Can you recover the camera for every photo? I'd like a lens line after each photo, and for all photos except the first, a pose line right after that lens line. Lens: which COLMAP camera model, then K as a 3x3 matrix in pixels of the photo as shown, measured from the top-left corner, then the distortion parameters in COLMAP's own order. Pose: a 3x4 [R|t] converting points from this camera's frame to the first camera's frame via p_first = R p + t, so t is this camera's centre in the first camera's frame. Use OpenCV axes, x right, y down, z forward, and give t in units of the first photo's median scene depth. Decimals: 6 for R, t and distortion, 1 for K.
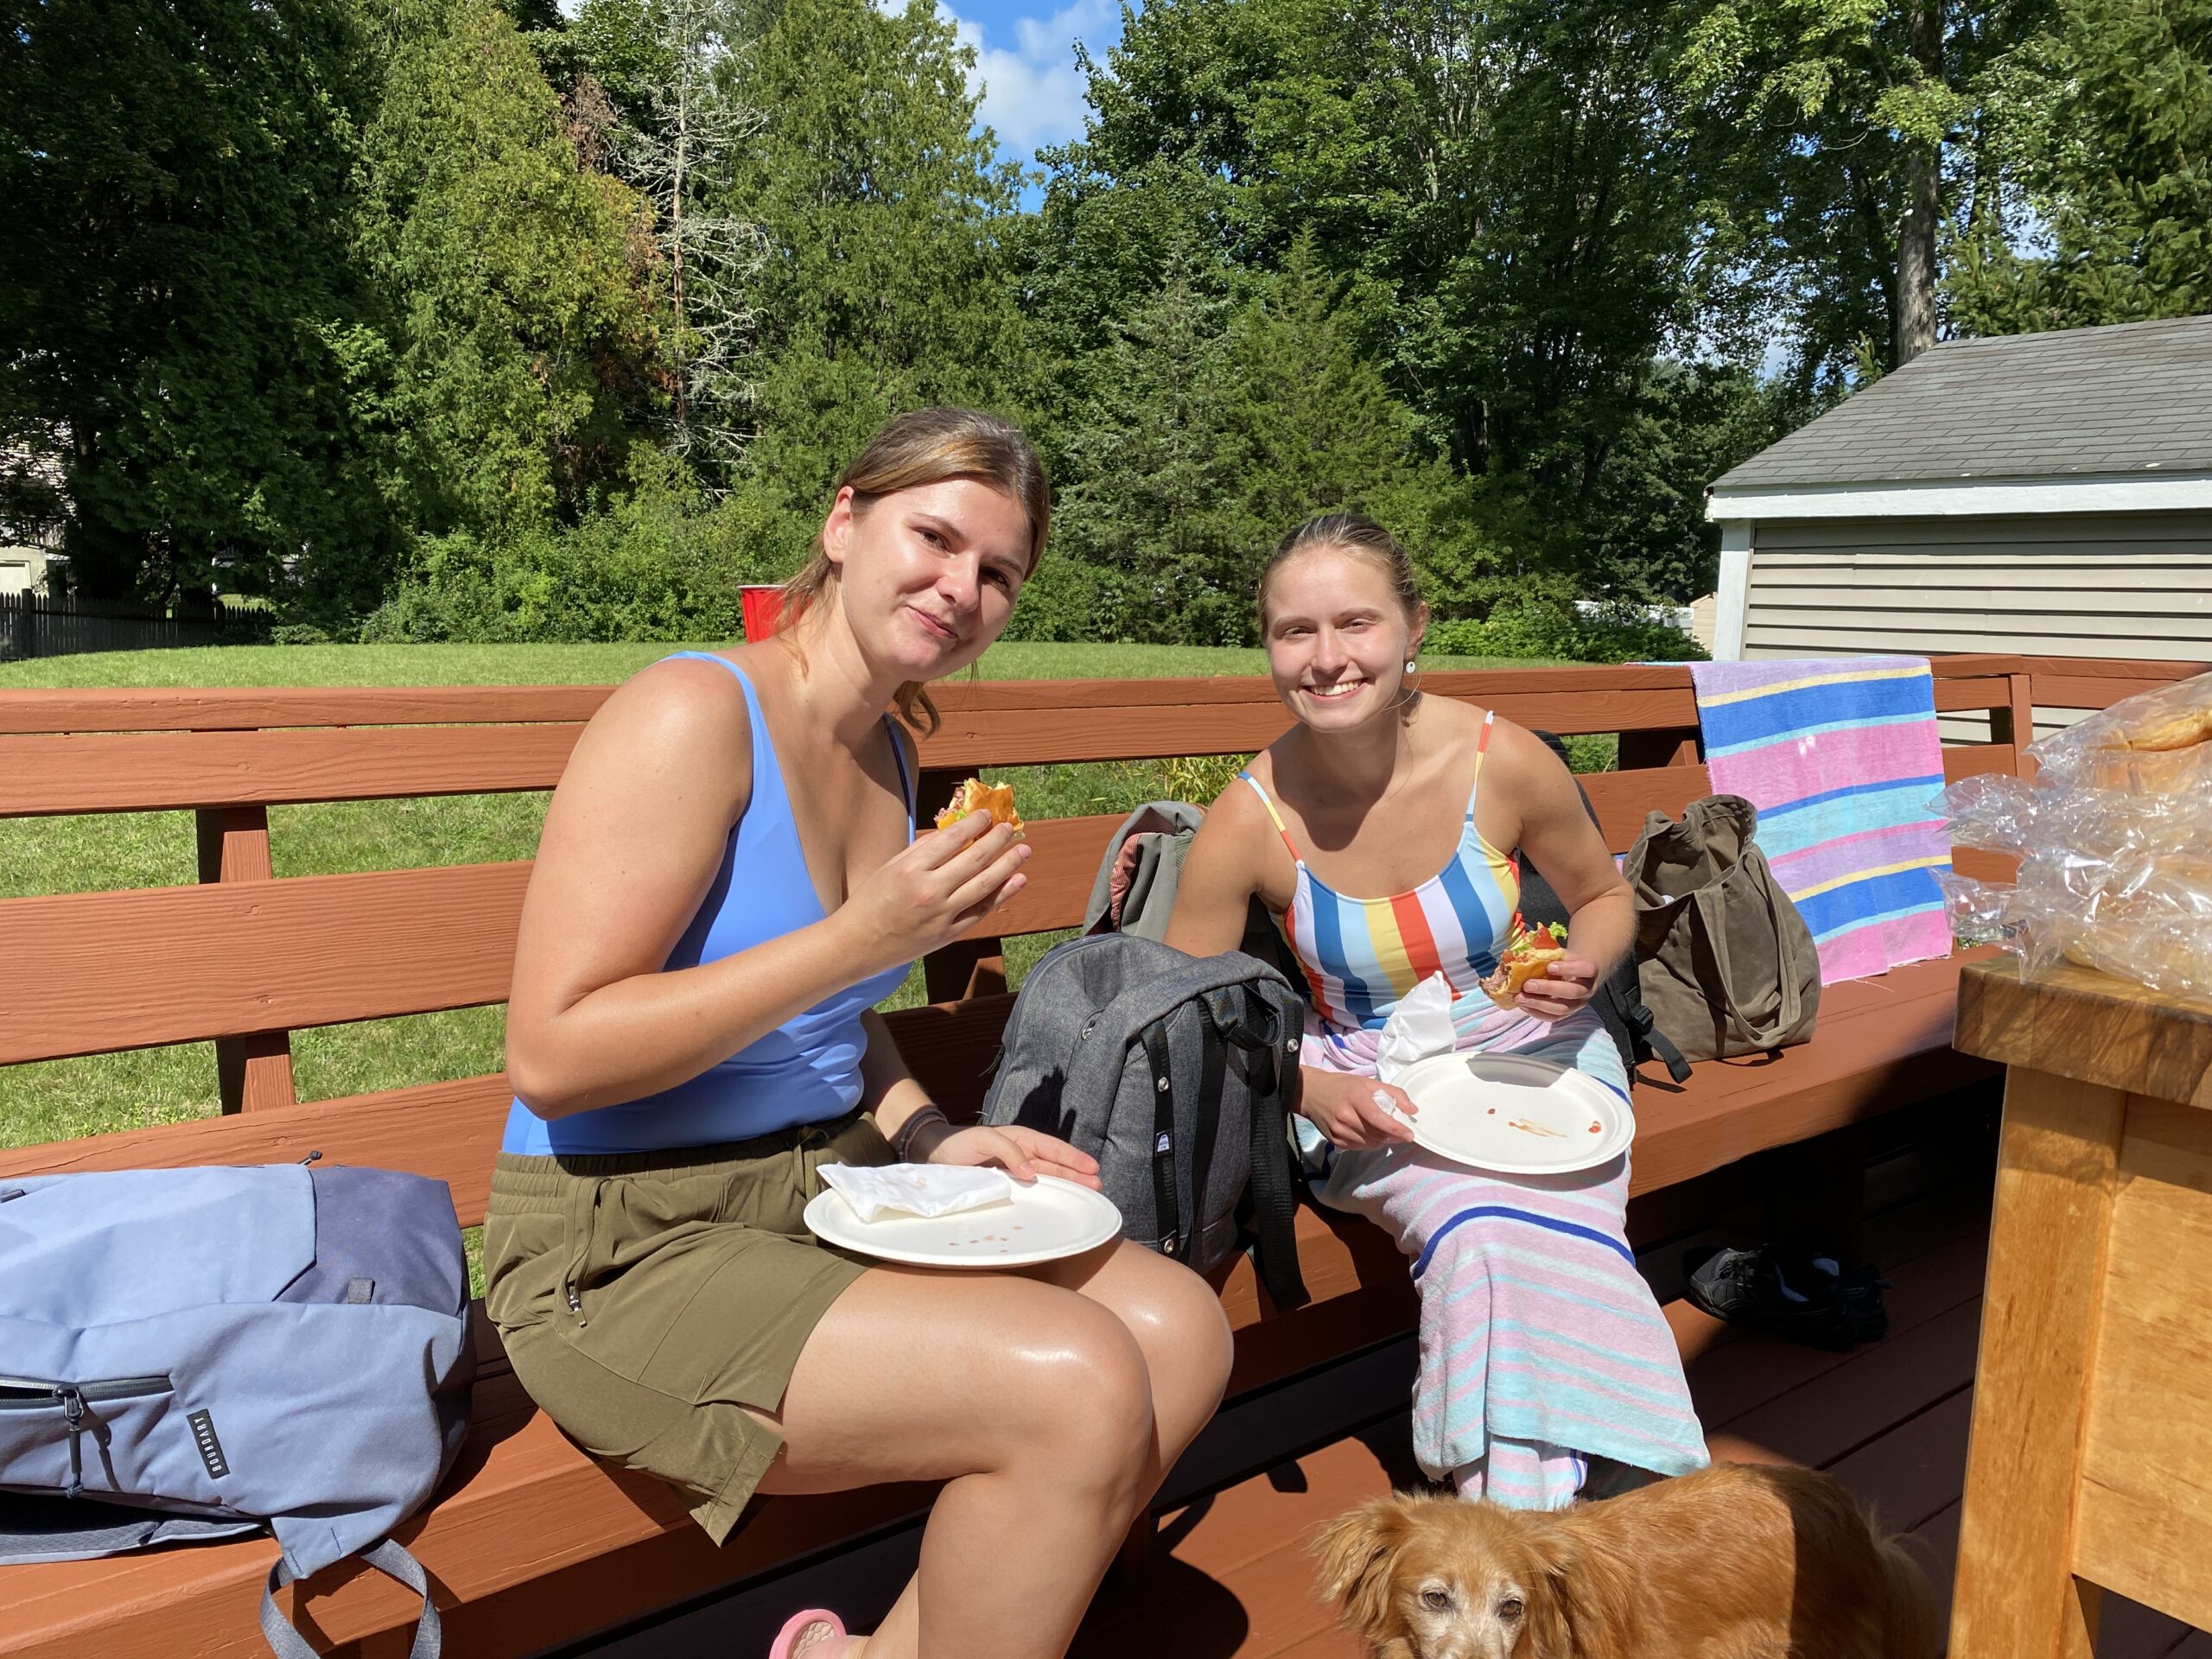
lens RADIAL K [[1681.3, 0, 1106.0], [0, 1681.3, 829.5], [0, 0, 1]] dist [-0.143443, 0.124206]
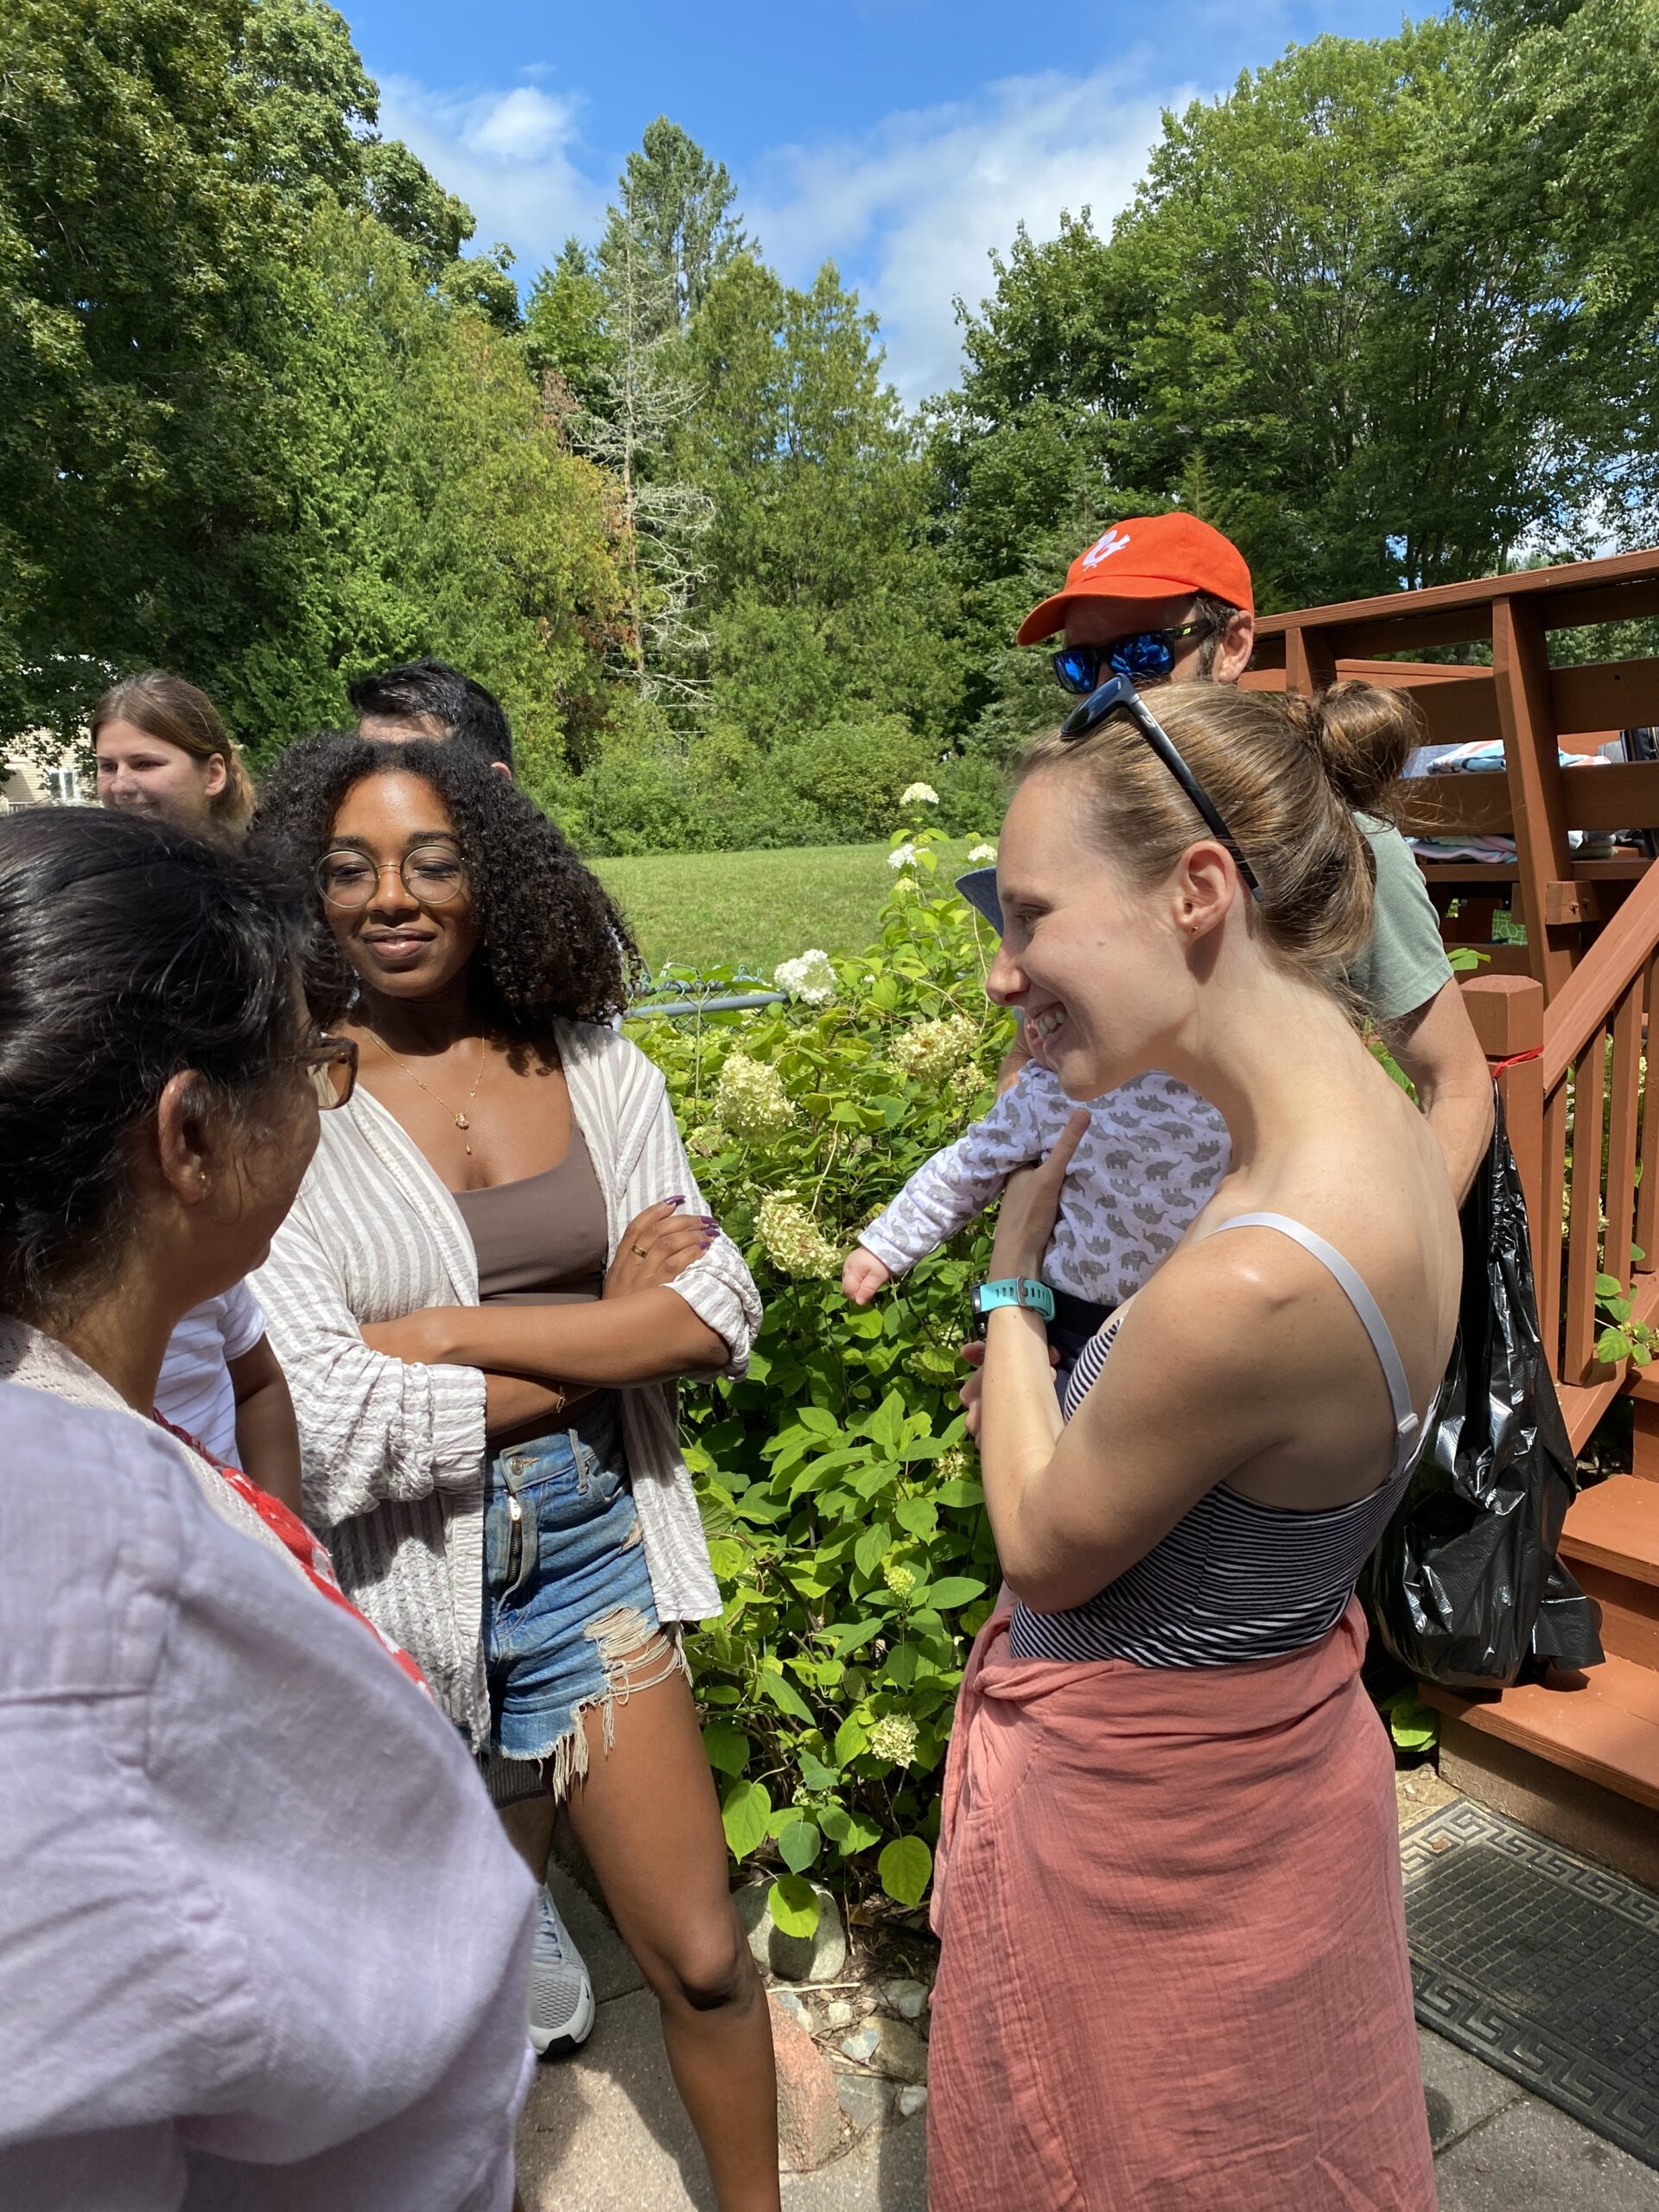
lens RADIAL K [[1681.3, 0, 829.5], [0, 1681.3, 1106.0], [0, 0, 1]] dist [-0.143443, 0.124206]
pose [[0.995519, -0.062977, -0.070536, -0.073084], [0.064363, 0.997772, 0.017551, 0.034402], [0.069274, -0.022012, 0.997355, -0.118655]]
